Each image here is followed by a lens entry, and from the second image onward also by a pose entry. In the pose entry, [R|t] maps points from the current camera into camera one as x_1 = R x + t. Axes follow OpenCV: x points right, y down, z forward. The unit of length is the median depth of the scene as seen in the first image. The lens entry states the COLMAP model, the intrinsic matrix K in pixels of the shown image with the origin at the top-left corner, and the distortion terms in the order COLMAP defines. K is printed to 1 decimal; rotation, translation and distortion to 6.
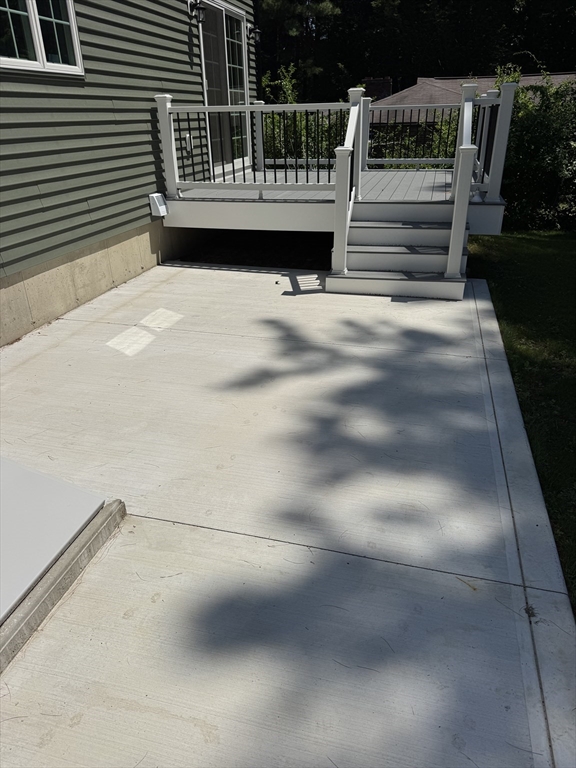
lens RADIAL K [[540.3, 0, 288.0], [0, 540.3, 384.0], [0, 0, 1]] dist [0.105218, -0.118287]
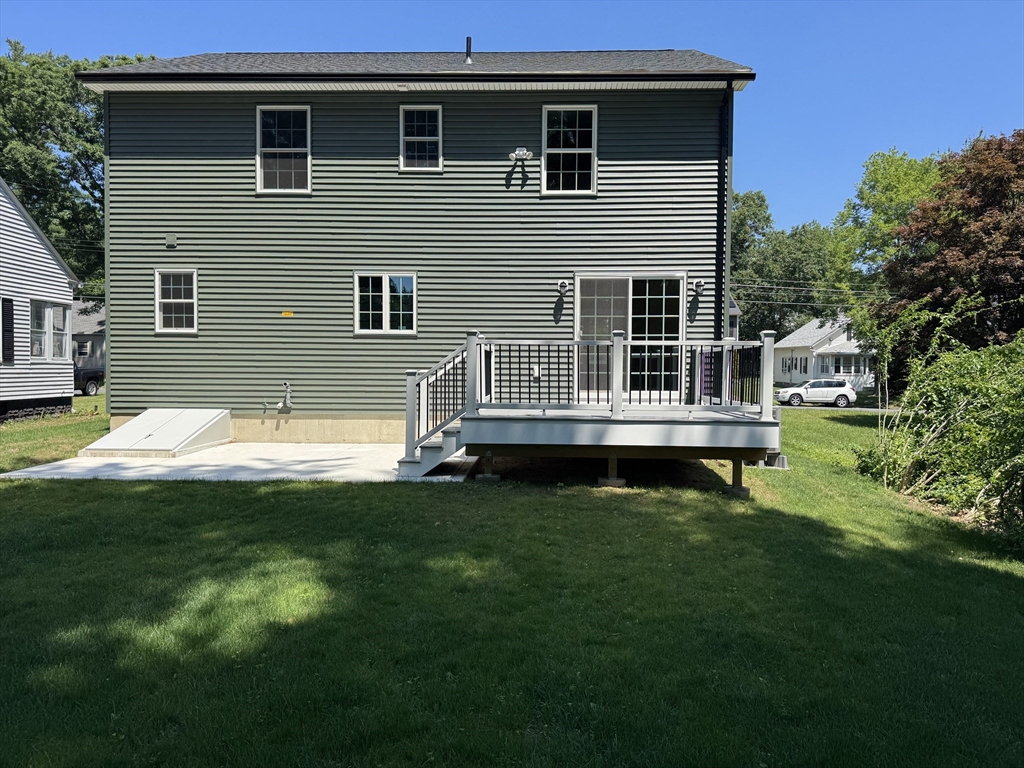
lens RADIAL K [[700.9, 0, 512.0], [0, 700.9, 384.0], [0, 0, 1]] dist [0.005882, 0.000735]
pose [[0.223546, 0.041452, -0.973812, 2.059467], [-0.442934, 0.894294, -0.063611, -0.376981], [0.868237, 0.445555, 0.218276, 0.798802]]
